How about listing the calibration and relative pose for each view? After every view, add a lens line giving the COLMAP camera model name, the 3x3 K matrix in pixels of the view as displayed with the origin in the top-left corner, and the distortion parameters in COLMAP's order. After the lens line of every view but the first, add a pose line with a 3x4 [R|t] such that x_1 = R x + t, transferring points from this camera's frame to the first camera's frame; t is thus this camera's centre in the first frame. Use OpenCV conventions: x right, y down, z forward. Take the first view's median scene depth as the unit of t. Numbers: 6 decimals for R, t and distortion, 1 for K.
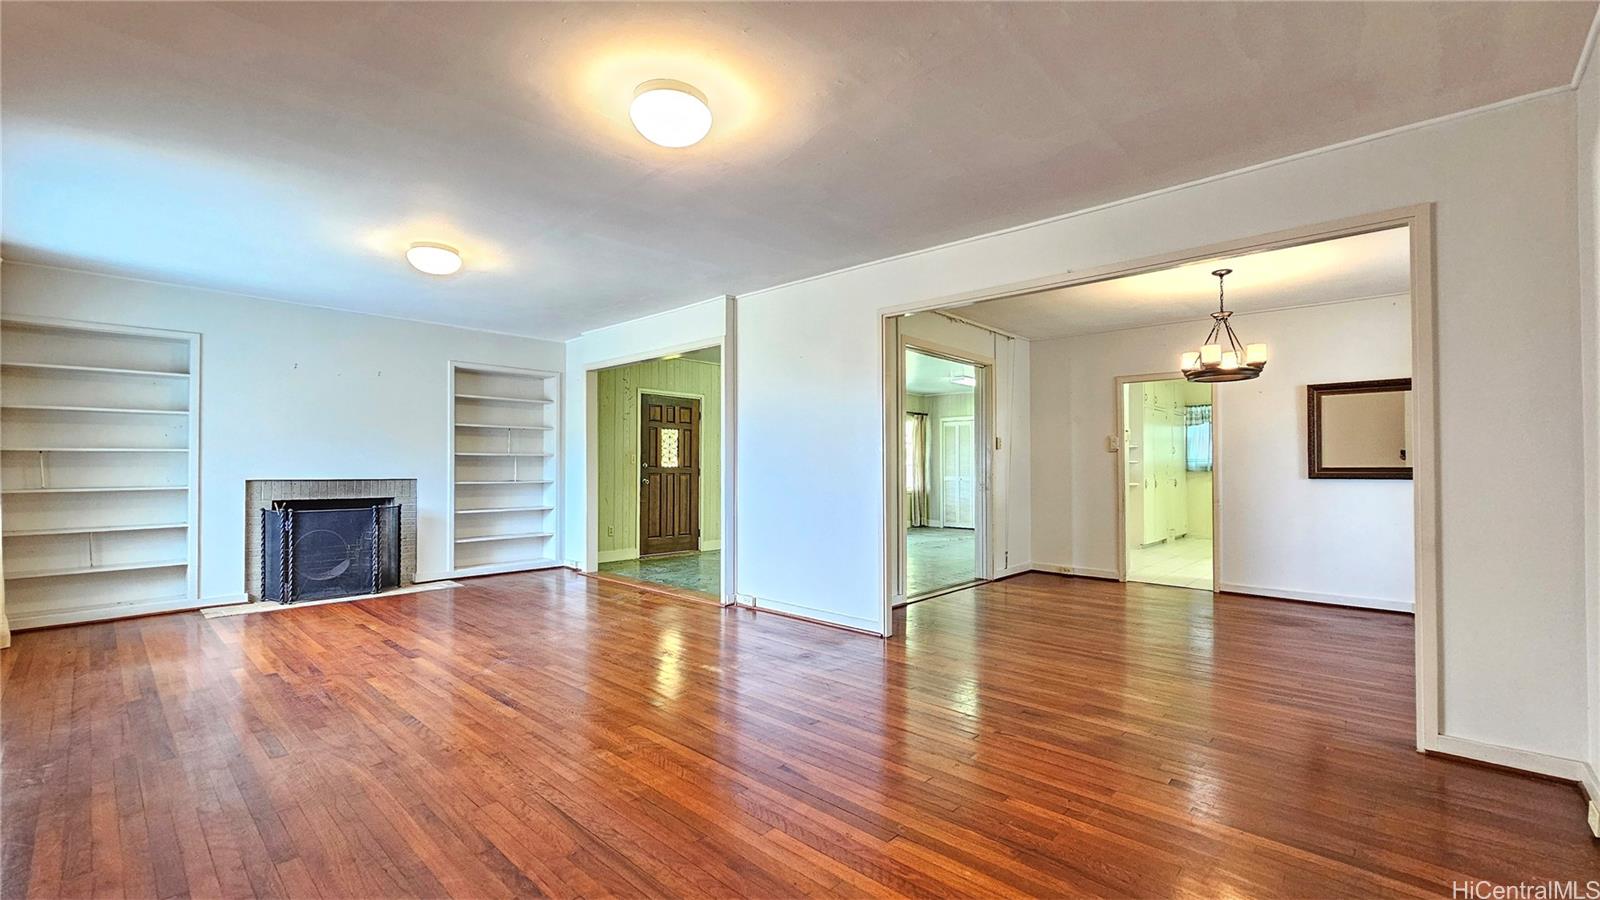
lens RADIAL K [[661.8, 0, 800.0], [0, 661.8, 450.0], [0, 0, 1]] dist [-0.000109, -0.000004]
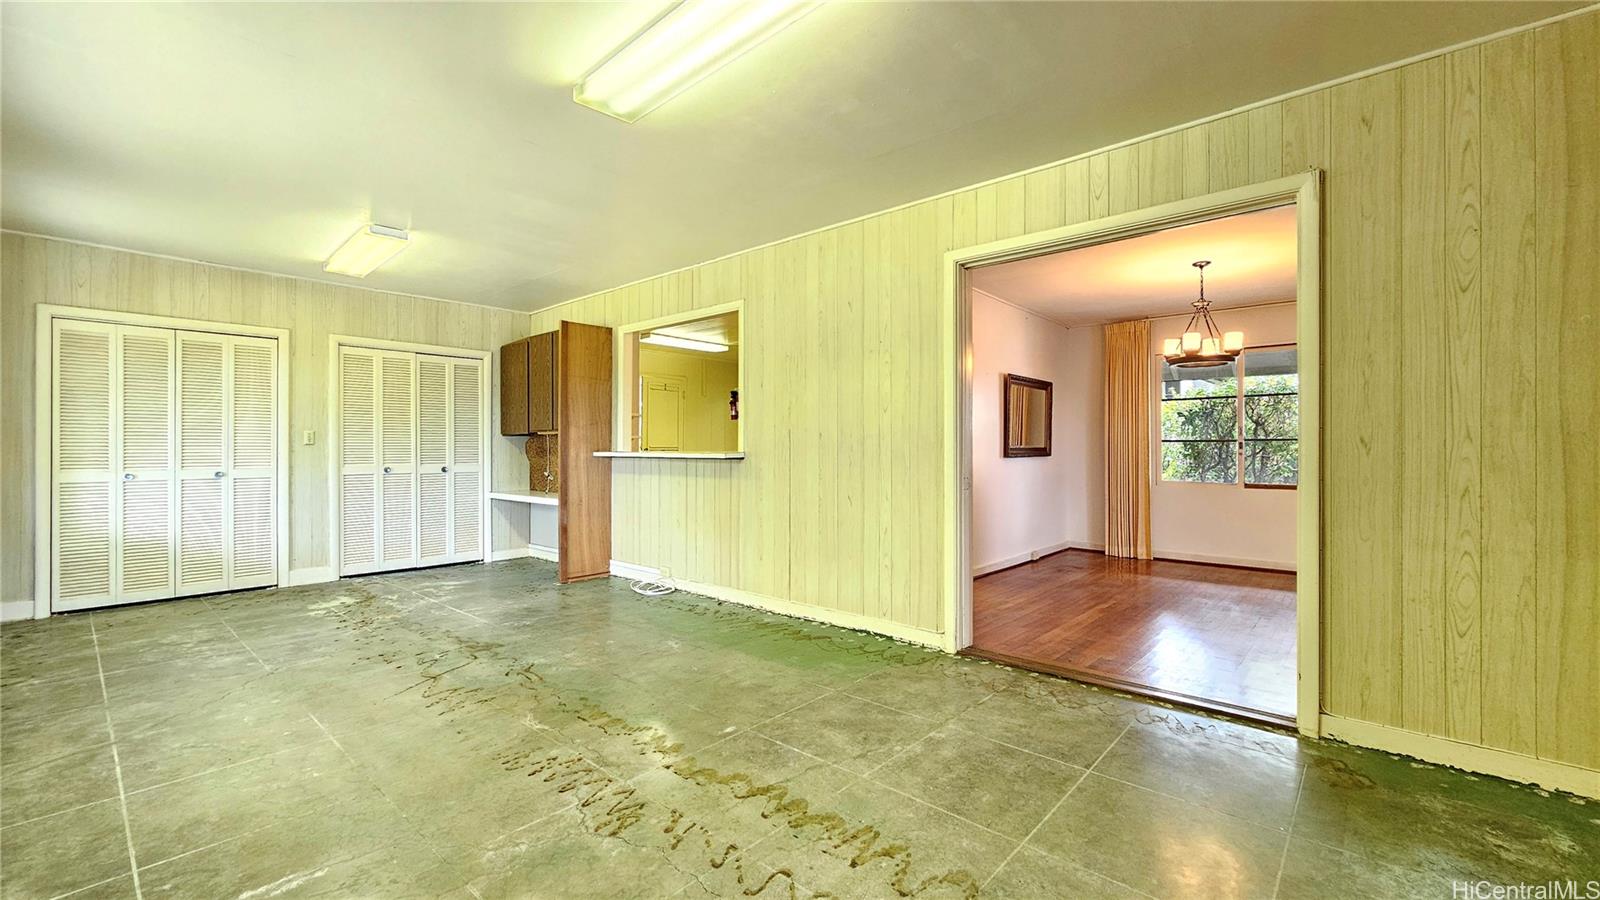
lens RADIAL K [[631.7, 0, 795.0], [0, 631.7, 462.6], [0, 0, 1]] dist [0.001332, 0.000083]
pose [[-0.037935, -0.002598, 0.999277, -0.274773], [-0.018572, 0.999826, 0.001894, 0.054672], [-0.999108, -0.018487, -0.037977, 1.374256]]
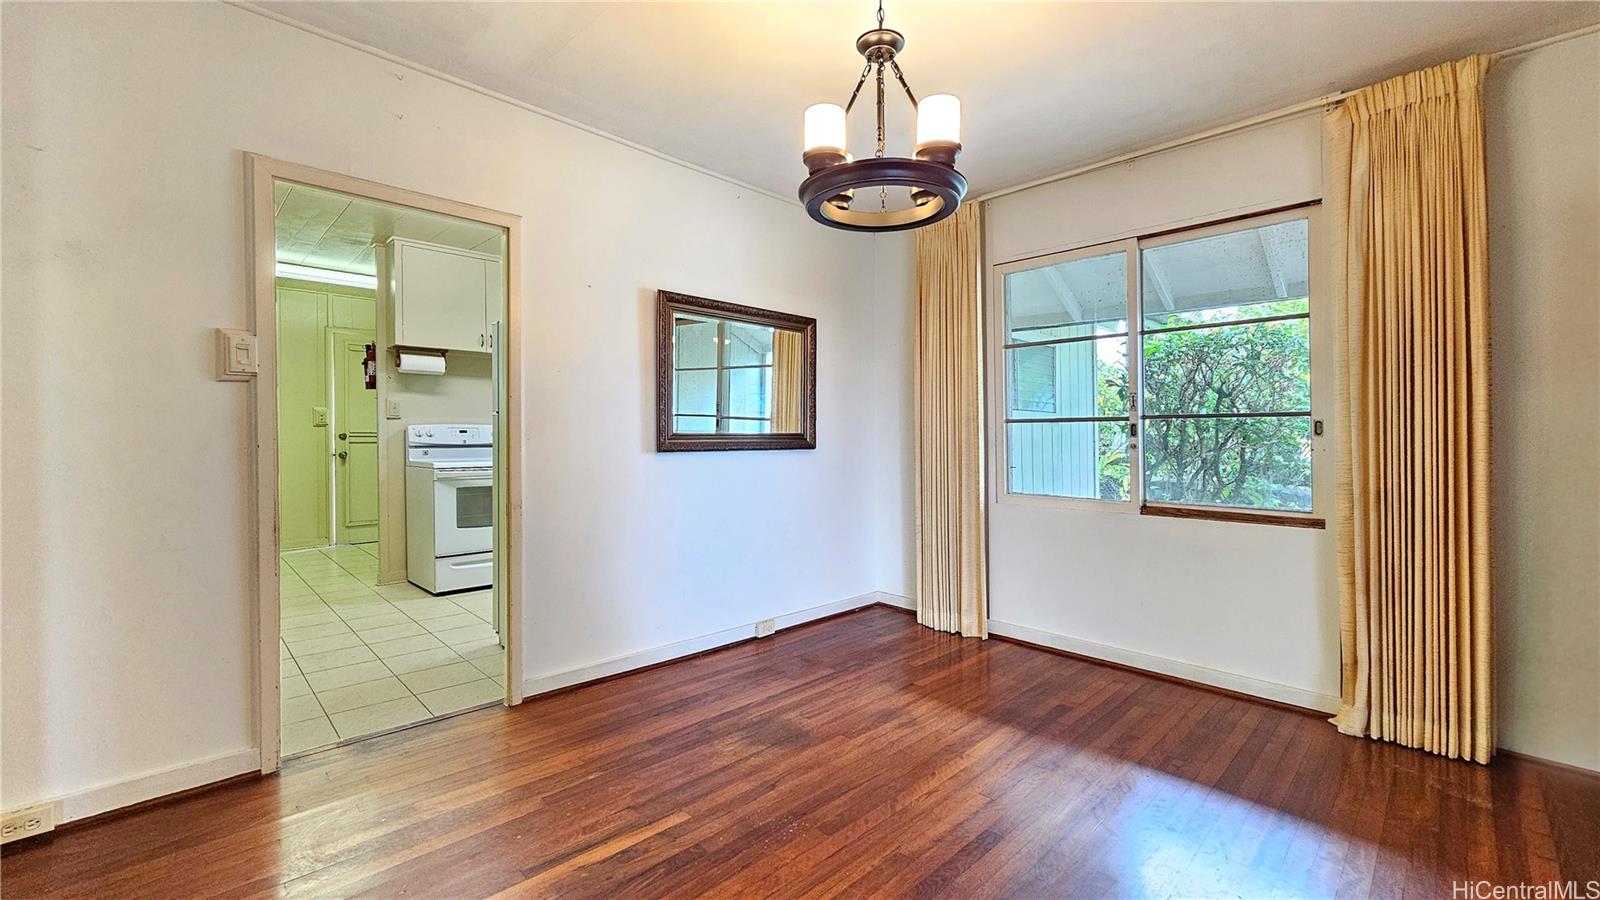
lens RADIAL K [[661.8, 0, 800.0], [0, 661.8, 450.0], [0, 0, 1]] dist [-0.000109, -0.000004]
pose [[0.029832, -0.006317, 0.999535, 0.187932], [-0.023232, 0.999706, 0.007012, 0.032572], [-0.999285, -0.023430, 0.029676, 0.844151]]
